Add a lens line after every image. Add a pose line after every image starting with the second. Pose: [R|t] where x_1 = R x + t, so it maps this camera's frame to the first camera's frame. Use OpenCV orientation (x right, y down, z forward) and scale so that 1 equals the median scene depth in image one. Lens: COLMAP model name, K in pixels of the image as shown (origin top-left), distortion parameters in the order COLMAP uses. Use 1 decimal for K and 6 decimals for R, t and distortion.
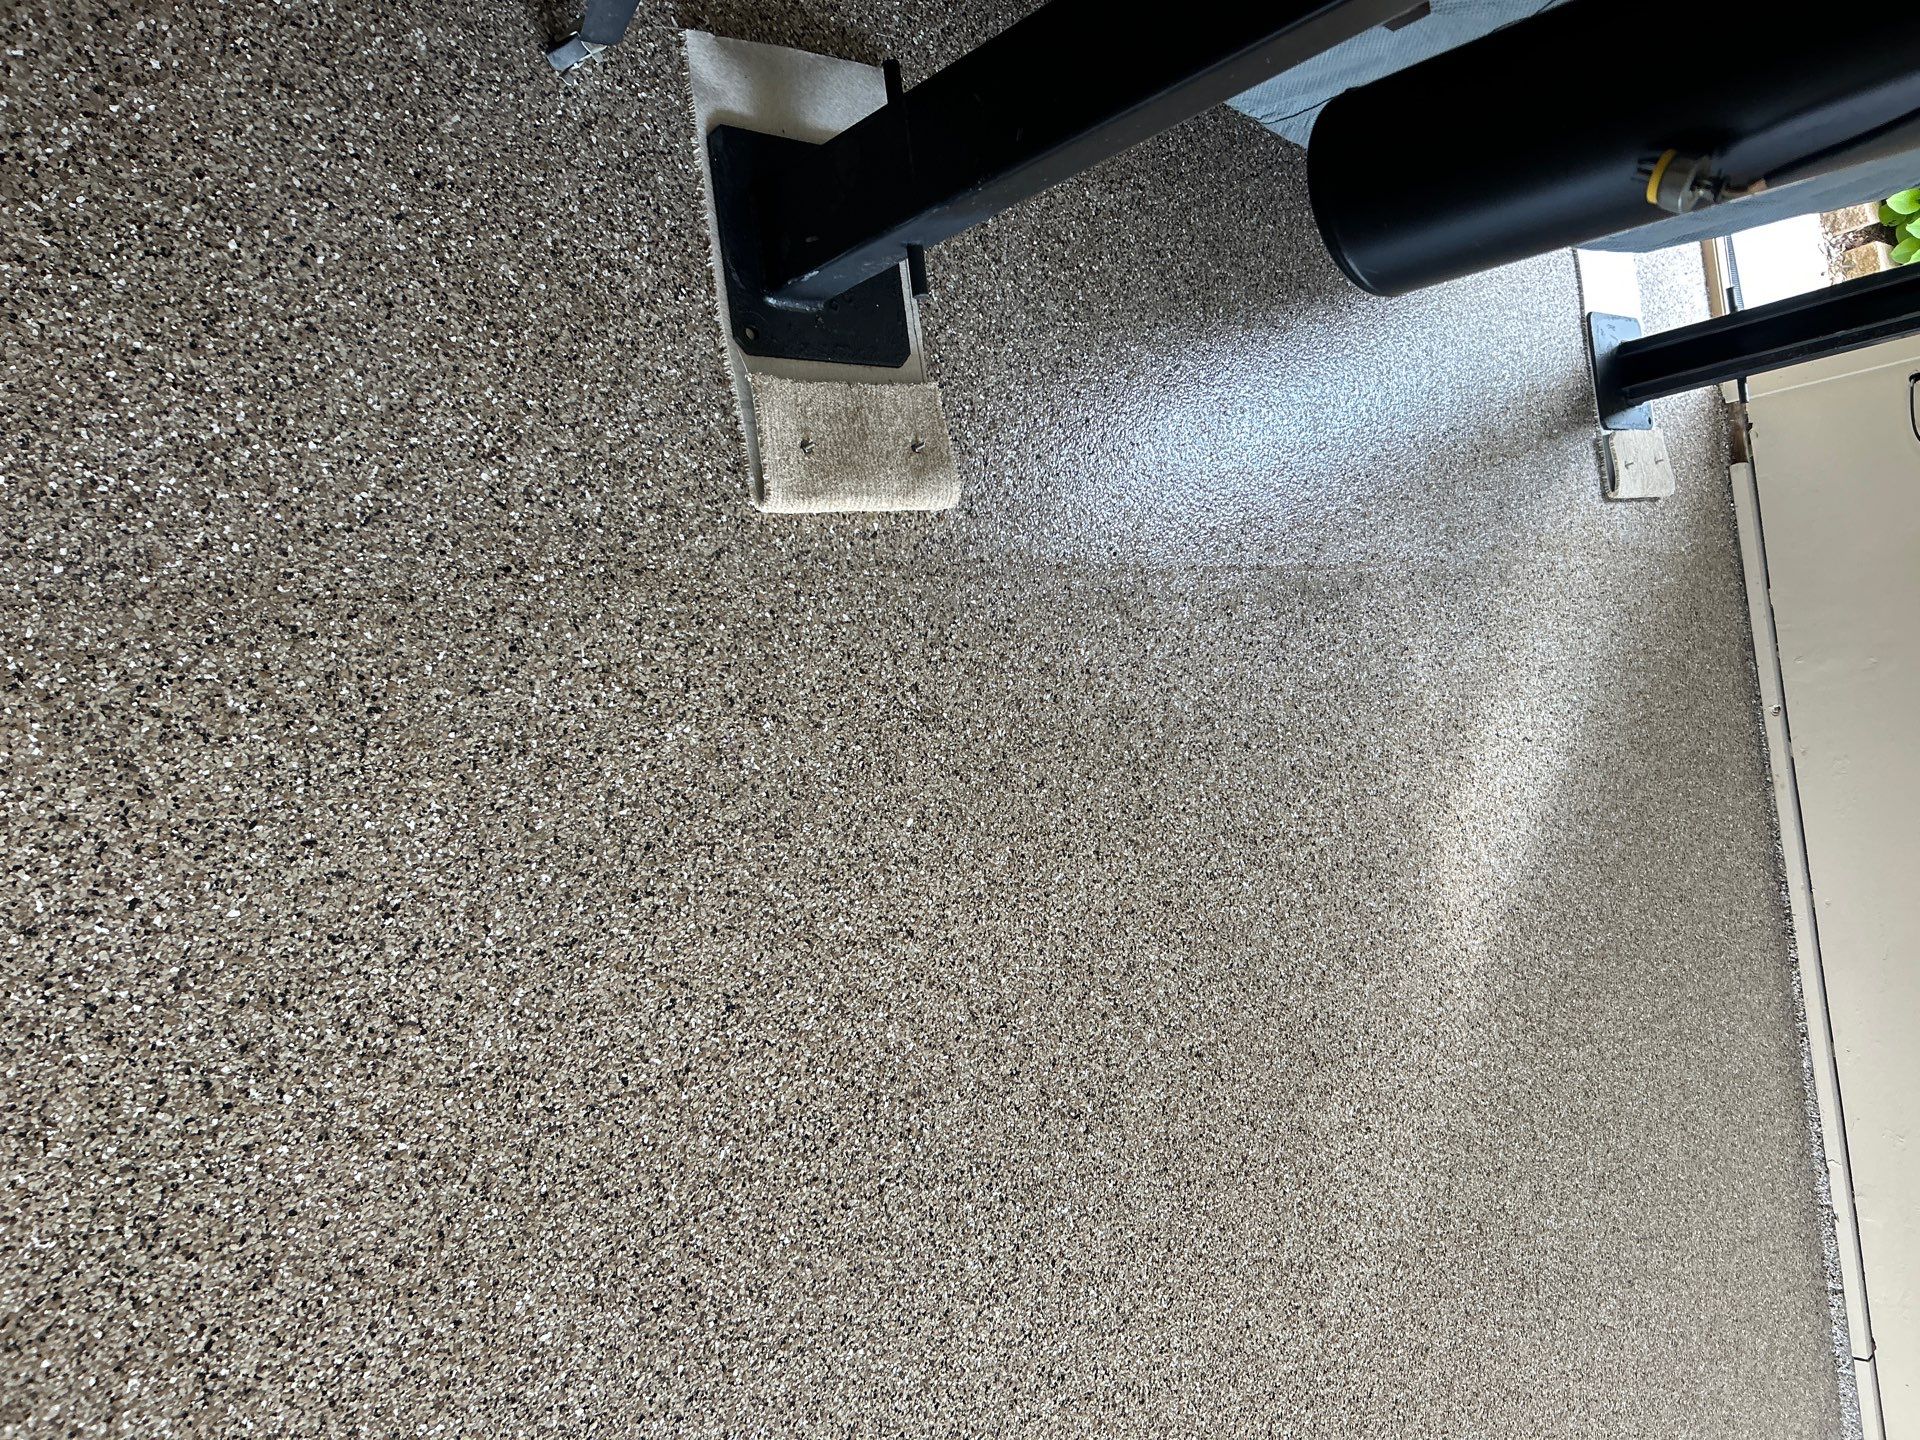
lens RADIAL K [[1455.1, 0, 960.0], [0, 1455.1, 720.0], [0, 0, 1]] dist [0.005216, -0.003358]
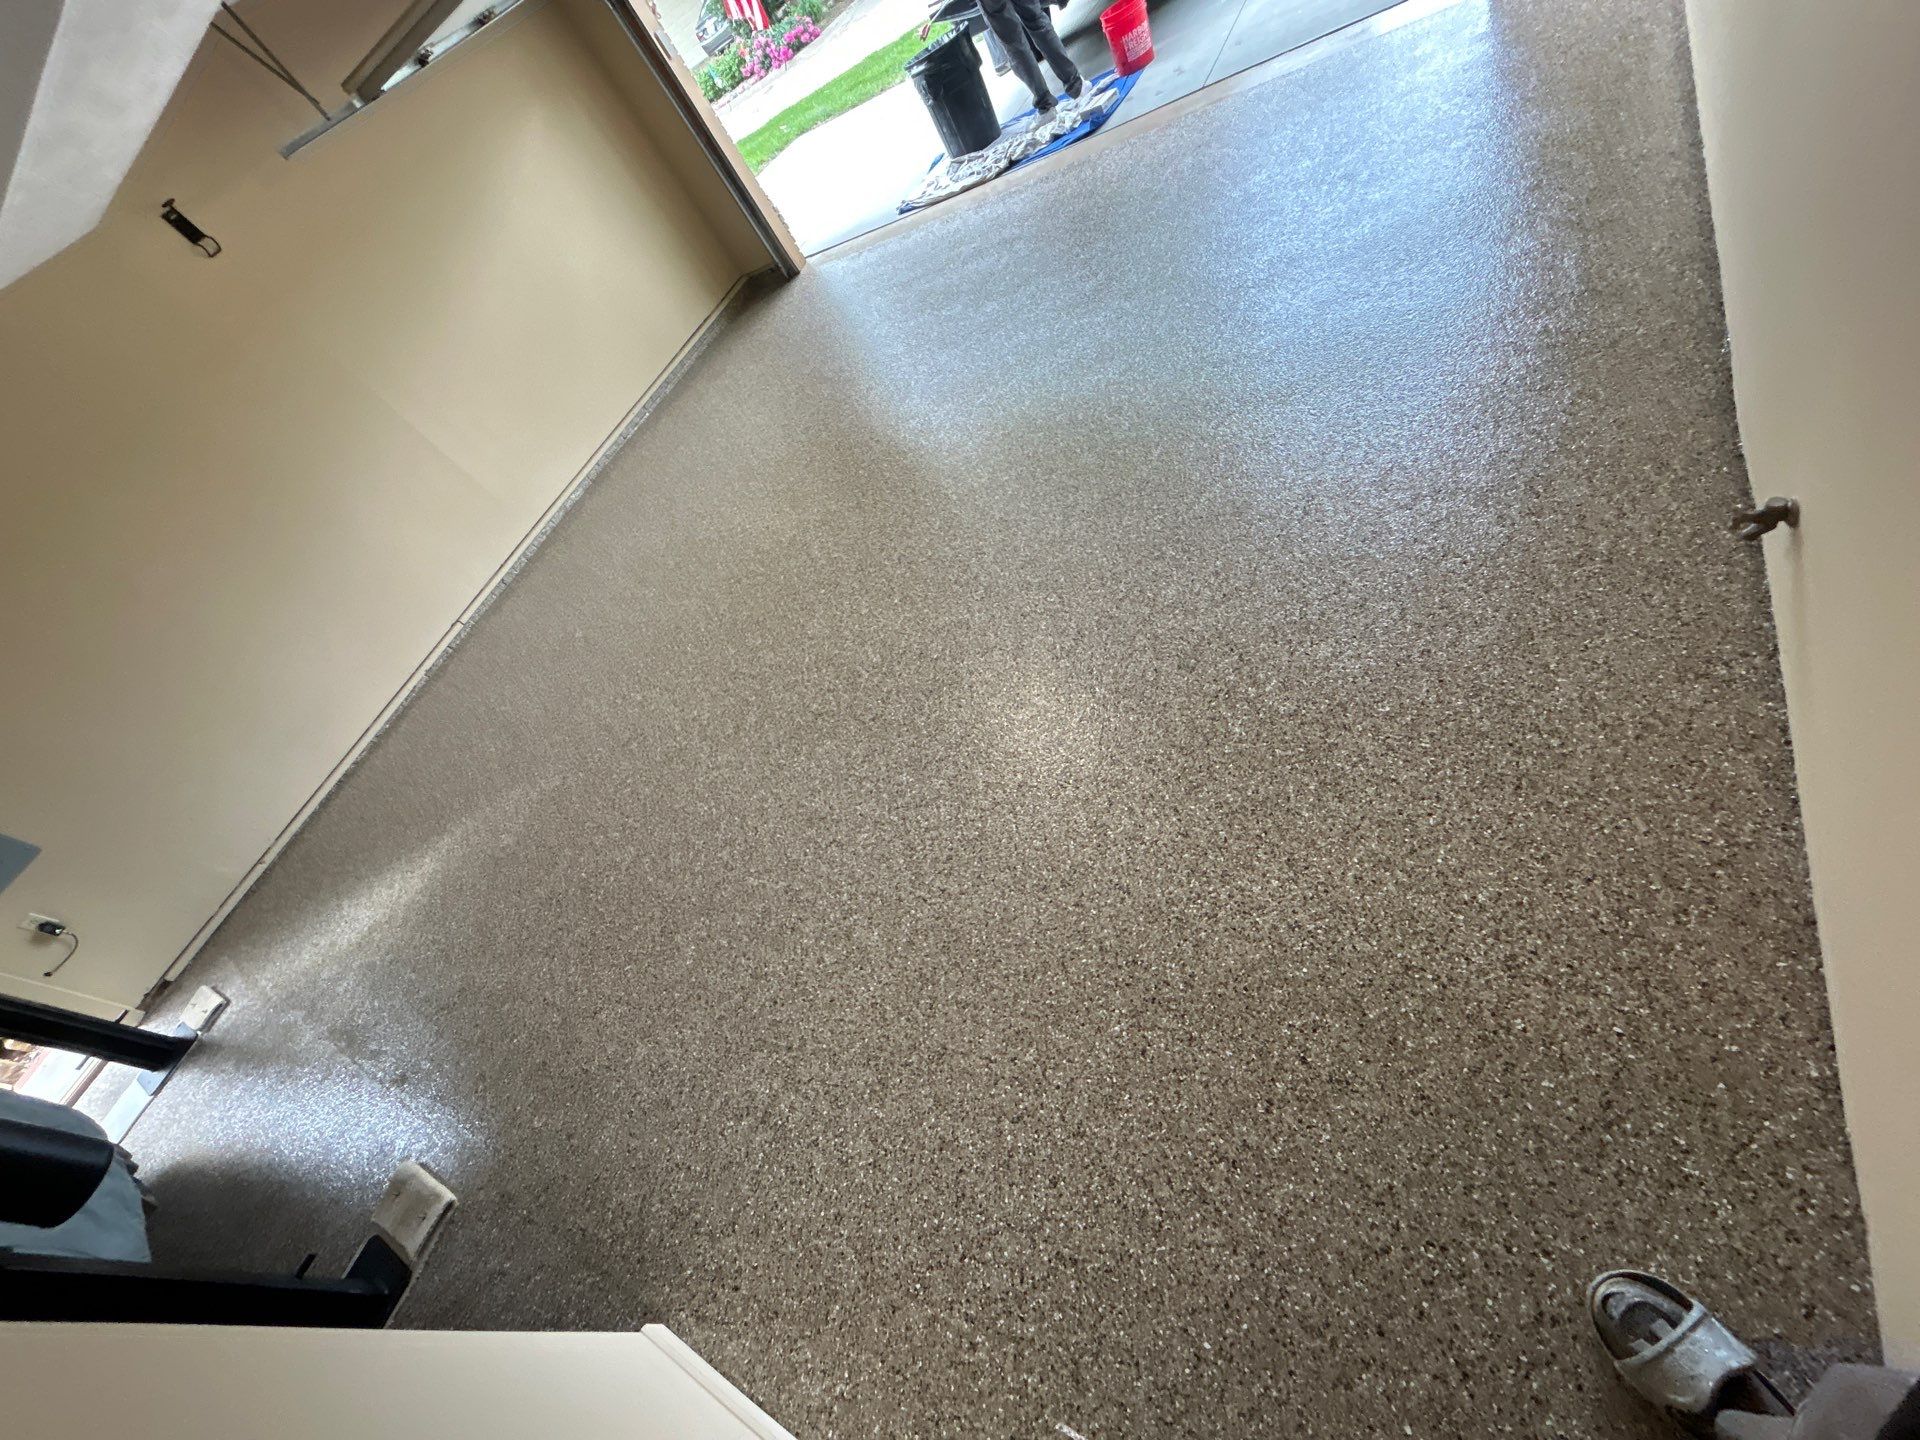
lens RADIAL K [[786.8, 0, 960.0], [0, 786.8, 720.0], [0, 0, 1]] dist [-0.001749, 0.003190]
pose [[-0.854532, -0.518588, 0.029014, -0.245032], [0.476597, -0.760681, 0.440703, 0.143516], [-0.206473, 0.390423, 0.897184, -0.331966]]
